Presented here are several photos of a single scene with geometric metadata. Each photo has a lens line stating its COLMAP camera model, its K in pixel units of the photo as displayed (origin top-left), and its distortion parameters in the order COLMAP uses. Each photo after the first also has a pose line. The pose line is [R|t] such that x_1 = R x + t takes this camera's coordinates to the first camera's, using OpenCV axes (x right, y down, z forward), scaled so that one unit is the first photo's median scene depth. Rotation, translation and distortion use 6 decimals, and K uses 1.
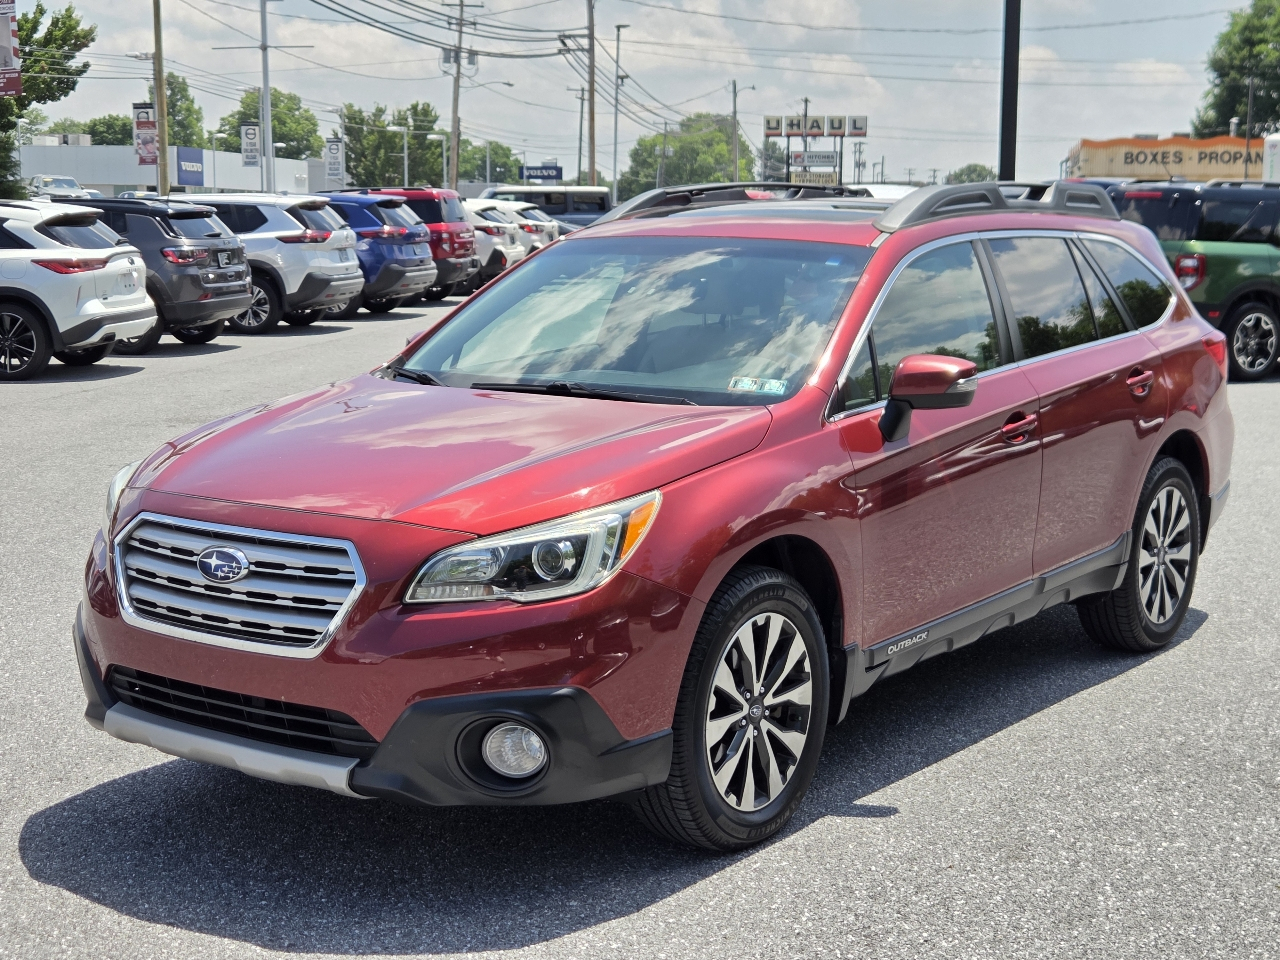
lens RADIAL K [[1994.2, 0, 640.0], [0, 1994.2, 480.0], [0, 0, 1]] dist [0.085473, -0.031545]
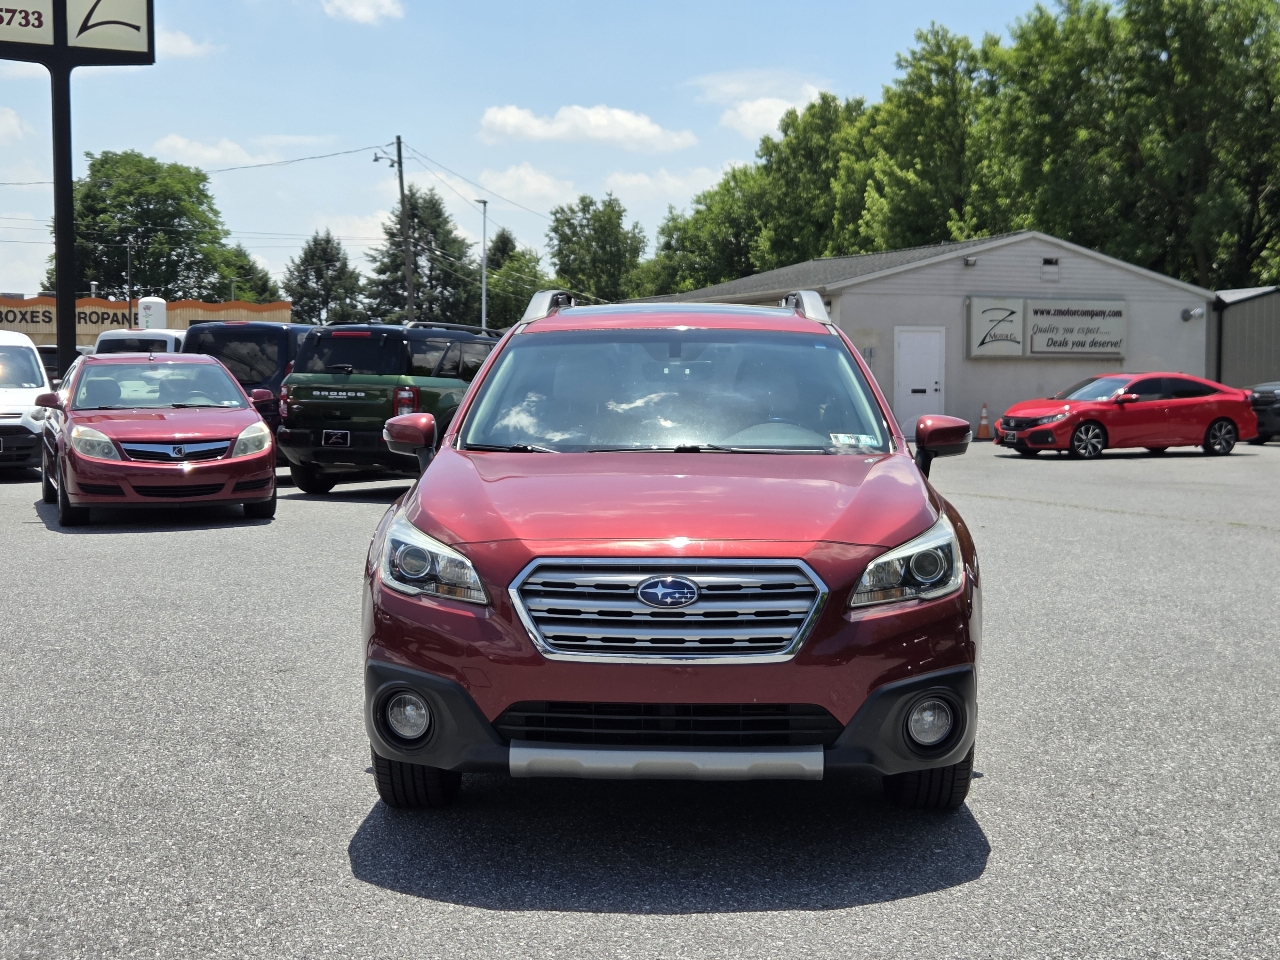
lens RADIAL K [[1994.2, 0, 640.0], [0, 1994.2, 480.0], [0, 0, 1]] dist [0.085473, -0.031545]
pose [[0.813571, -0.031400, 0.580618, -0.861634], [0.079443, 0.995180, -0.057498, 0.042187], [-0.576014, 0.092904, 0.812144, 0.094153]]
